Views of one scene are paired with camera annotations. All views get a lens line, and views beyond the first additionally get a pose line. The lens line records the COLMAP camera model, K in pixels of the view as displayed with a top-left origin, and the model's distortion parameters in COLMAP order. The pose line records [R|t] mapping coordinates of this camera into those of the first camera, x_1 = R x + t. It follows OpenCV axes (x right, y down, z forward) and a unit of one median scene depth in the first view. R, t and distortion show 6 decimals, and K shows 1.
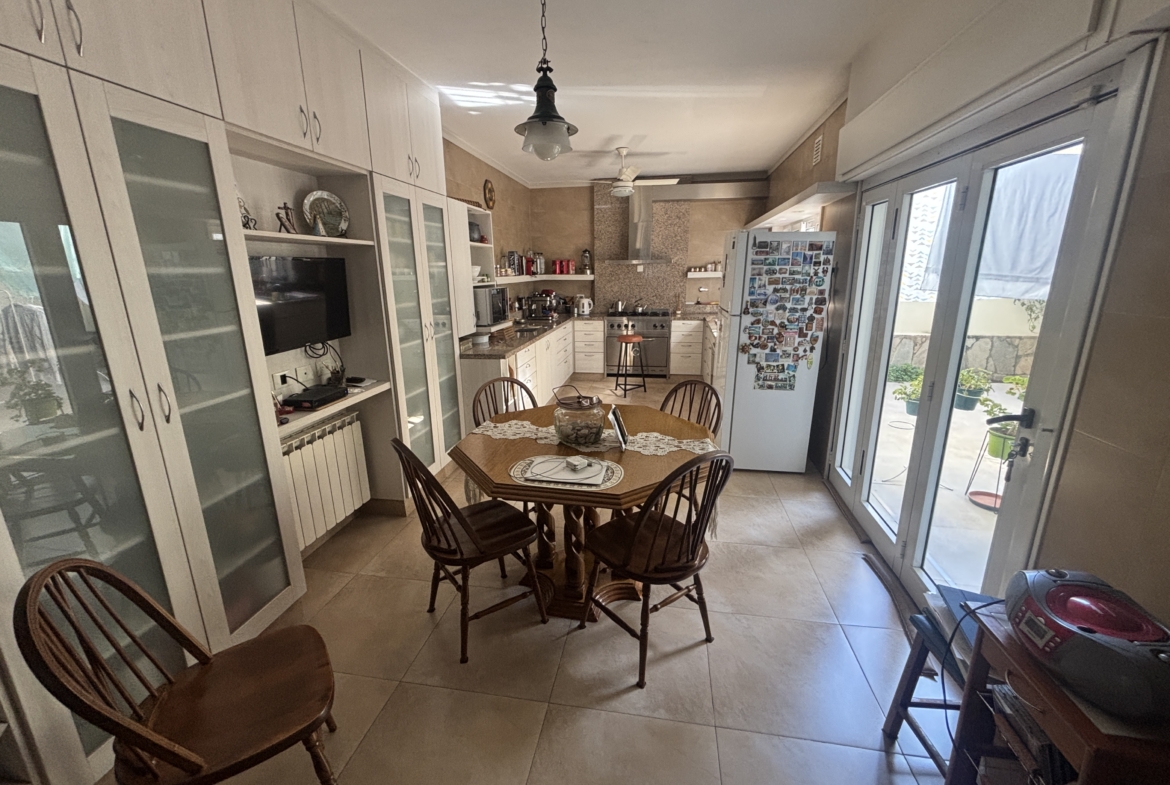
lens RADIAL K [[472.8, 0, 585.0], [0, 472.8, 392.5], [0, 0, 1]] dist [-0.010196, -0.000214]
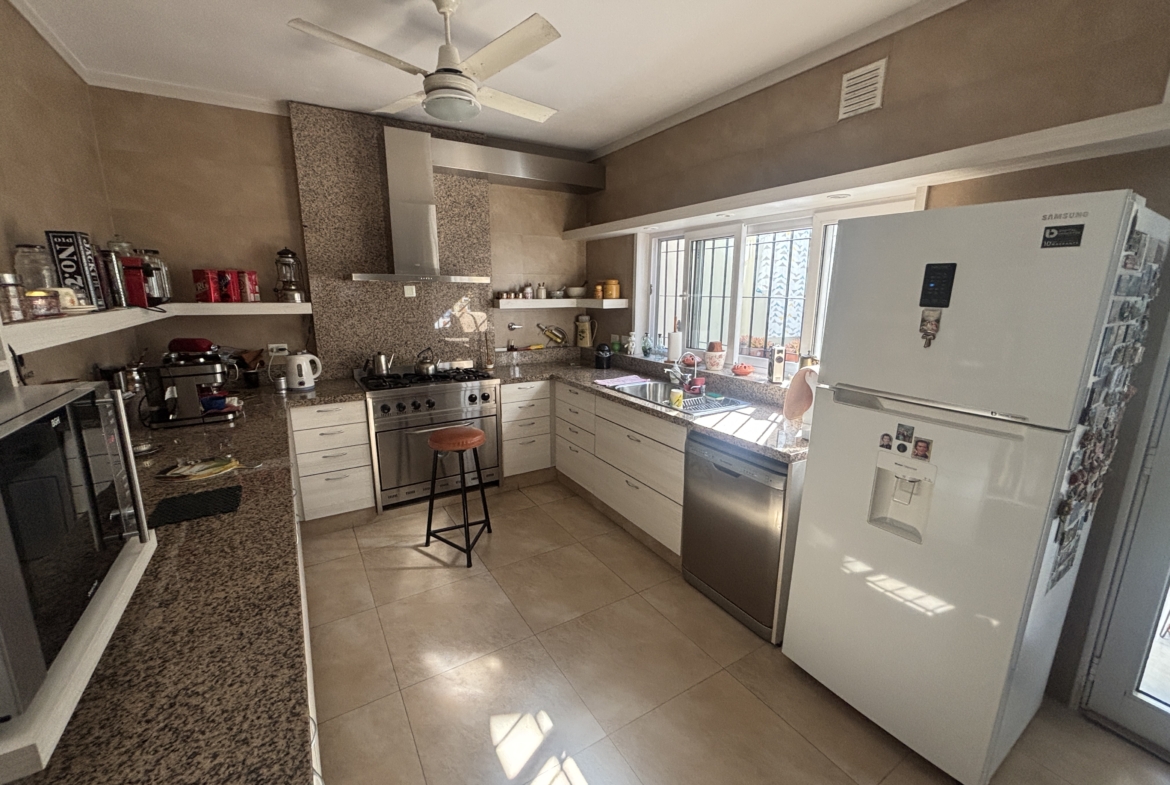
lens RADIAL K [[460.5, 0, 585.0], [0, 460.5, 392.5], [0, 0, 1]] dist [-0.007431, 0.000012]
pose [[0.749123, -0.127607, 0.650025, -0.089360], [0.154102, 0.987920, 0.016344, -0.127375], [-0.644258, 0.087926, 0.759737, 0.485842]]
